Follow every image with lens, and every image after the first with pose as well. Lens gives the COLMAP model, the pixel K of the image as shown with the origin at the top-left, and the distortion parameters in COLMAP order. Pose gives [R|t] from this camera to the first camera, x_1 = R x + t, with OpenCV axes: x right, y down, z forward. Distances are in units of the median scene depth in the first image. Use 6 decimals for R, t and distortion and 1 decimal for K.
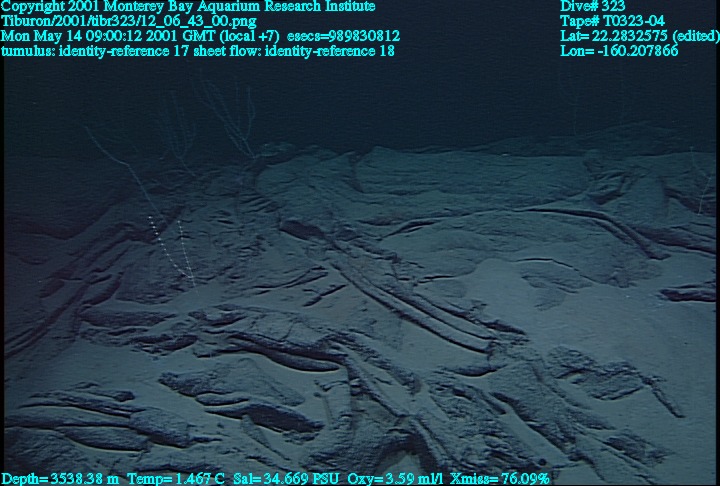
lens RADIAL K [[491.6, 0, 360.0], [0, 491.6, 243.0], [0, 0, 1]] dist [-0.091412, 0.110768]
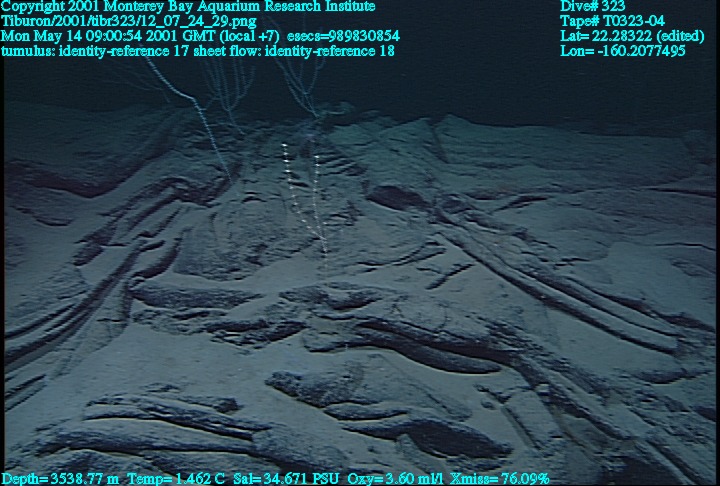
lens RADIAL K [[491.6, 0, 360.0], [0, 491.6, 243.0], [0, 0, 1]] dist [-0.091412, 0.110768]
pose [[0.997051, 0.039841, 0.065591, -0.277273], [-0.039739, 0.999206, -0.002856, 0.063234], [-0.065653, 0.000241, 0.997842, 0.233845]]
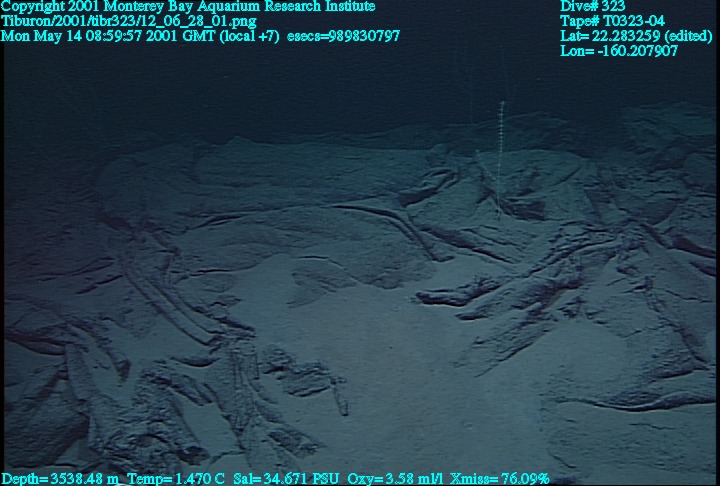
lens RADIAL K [[491.6, 0, 360.0], [0, 491.6, 243.0], [0, 0, 1]] dist [-0.091412, 0.110768]
pose [[0.998095, 0.034284, -0.051288, 0.581049], [-0.031035, 0.997540, 0.062849, -0.074120], [0.053316, -0.061138, 0.996704, -0.044422]]
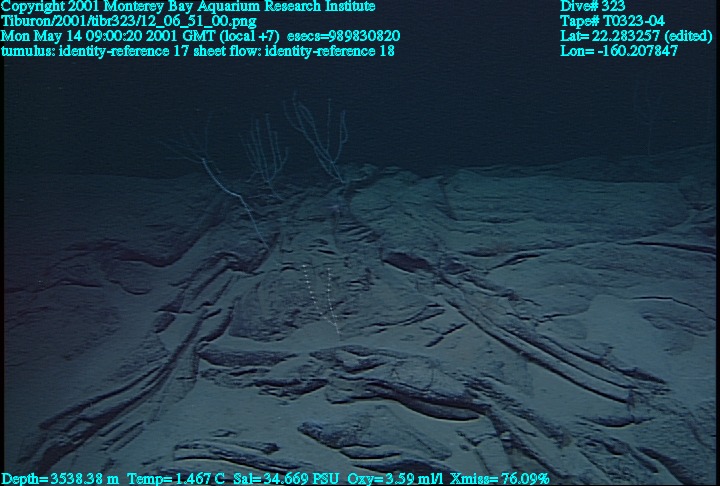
lens RADIAL K [[491.6, 0, 360.0], [0, 491.6, 243.0], [0, 0, 1]] dist [-0.091412, 0.110768]
pose [[0.999524, 0.014171, -0.027400, -0.225273], [-0.014226, 0.999897, -0.001826, -0.074076], [0.027372, 0.002215, 0.999623, 0.026633]]
